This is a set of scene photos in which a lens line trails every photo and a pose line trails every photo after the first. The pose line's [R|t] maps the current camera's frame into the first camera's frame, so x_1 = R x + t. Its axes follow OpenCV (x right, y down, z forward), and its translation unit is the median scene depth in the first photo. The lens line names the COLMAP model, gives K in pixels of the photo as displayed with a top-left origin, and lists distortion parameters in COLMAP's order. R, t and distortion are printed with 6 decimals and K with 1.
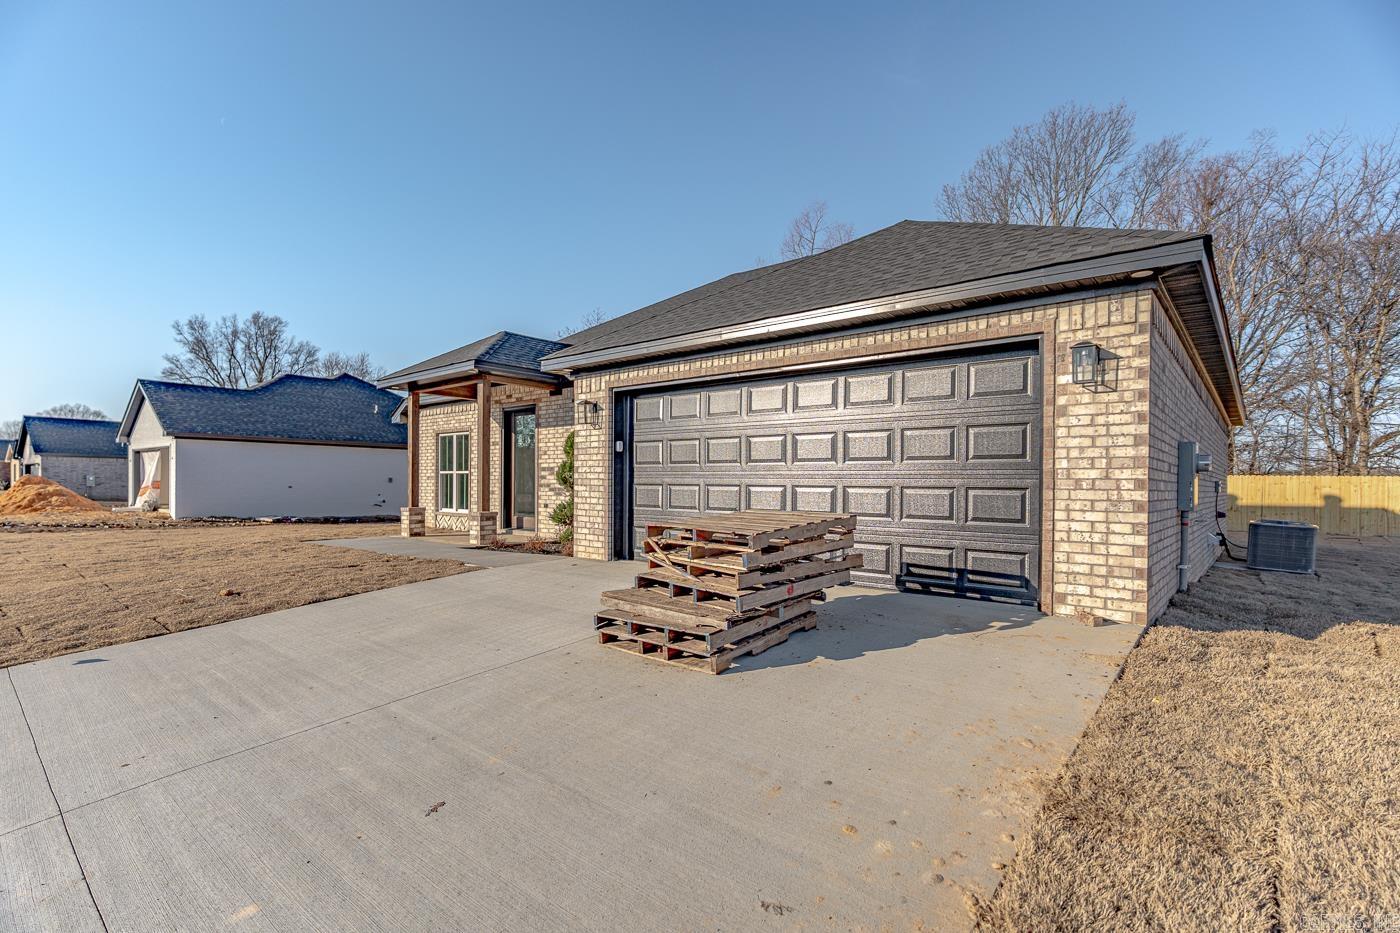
lens RADIAL K [[654.9, 0, 706.2], [0, 654.9, 488.9], [0, 0, 1]] dist [0.002328, 0.001275]
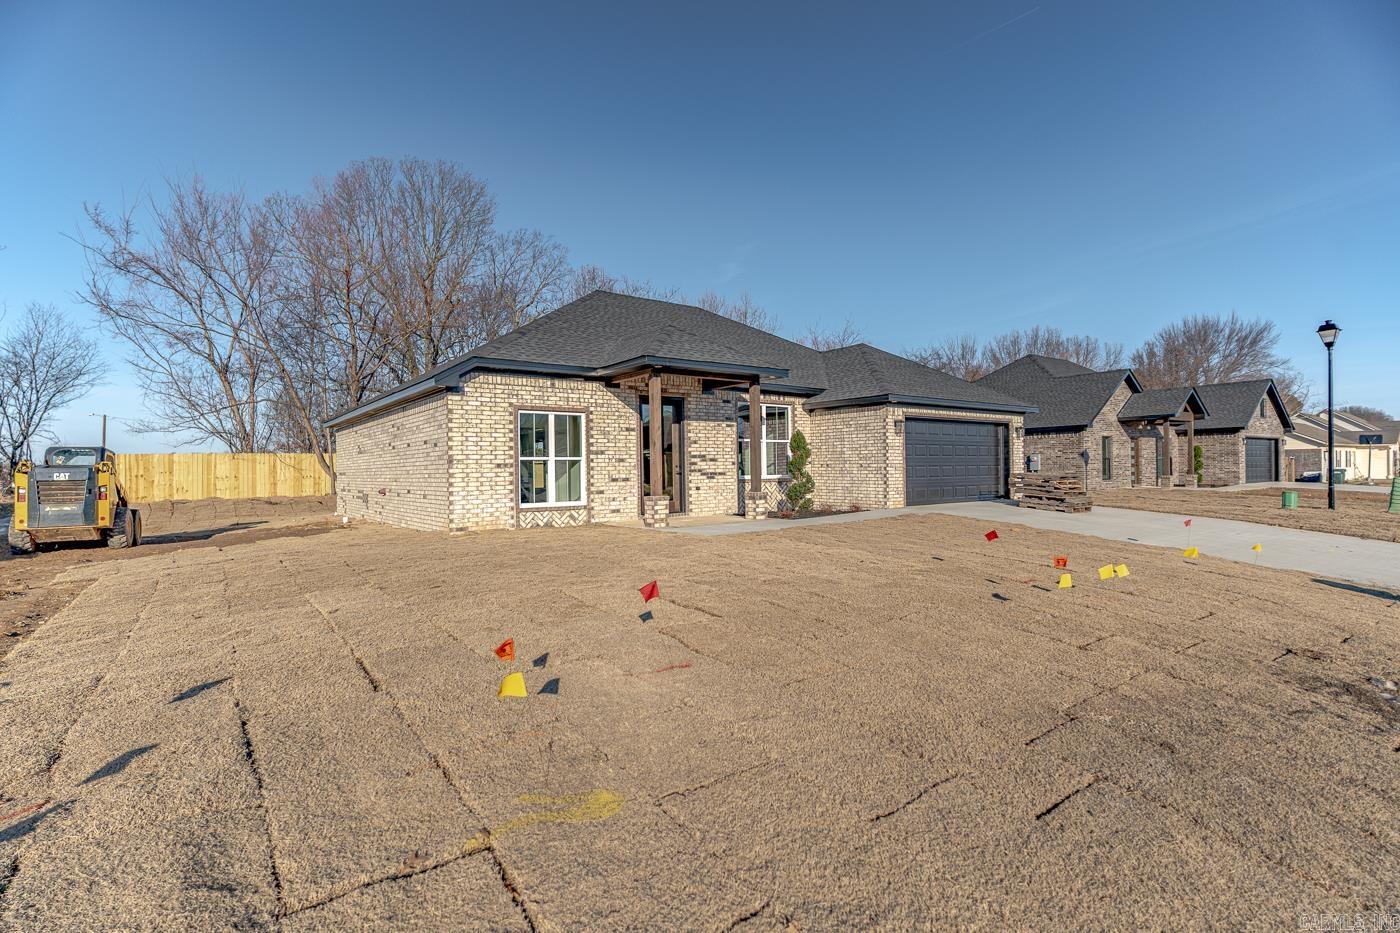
lens RADIAL K [[654.9, 0, 691.0], [0, 654.9, 465.9], [0, 0, 1]] dist [0.002328, 0.001275]
pose [[0.238418, -0.002084, 0.971160, -2.035521], [0.024233, 0.999699, -0.003804, -0.014691], [-0.970860, 0.024441, 0.238397, 1.105388]]
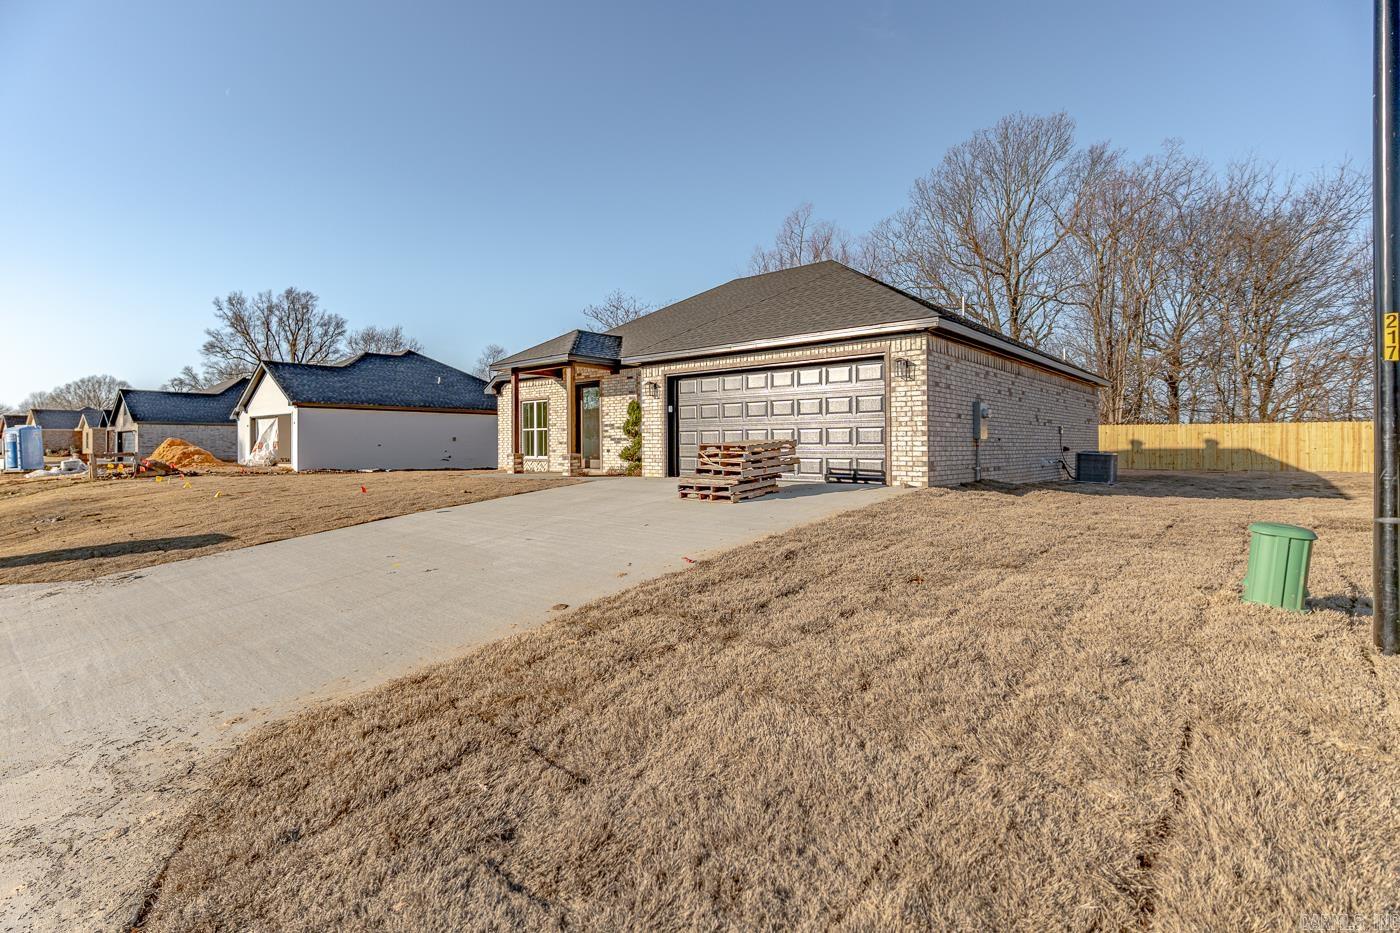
lens RADIAL K [[654.9, 0, 709.8], [0, 654.9, 447.7], [0, 0, 1]] dist [0.002328, 0.001275]
pose [[0.999896, -0.014372, -0.001130, -0.030283], [0.014369, 0.999893, -0.002759, 0.039205], [0.001170, 0.002742, 0.999996, -0.655734]]
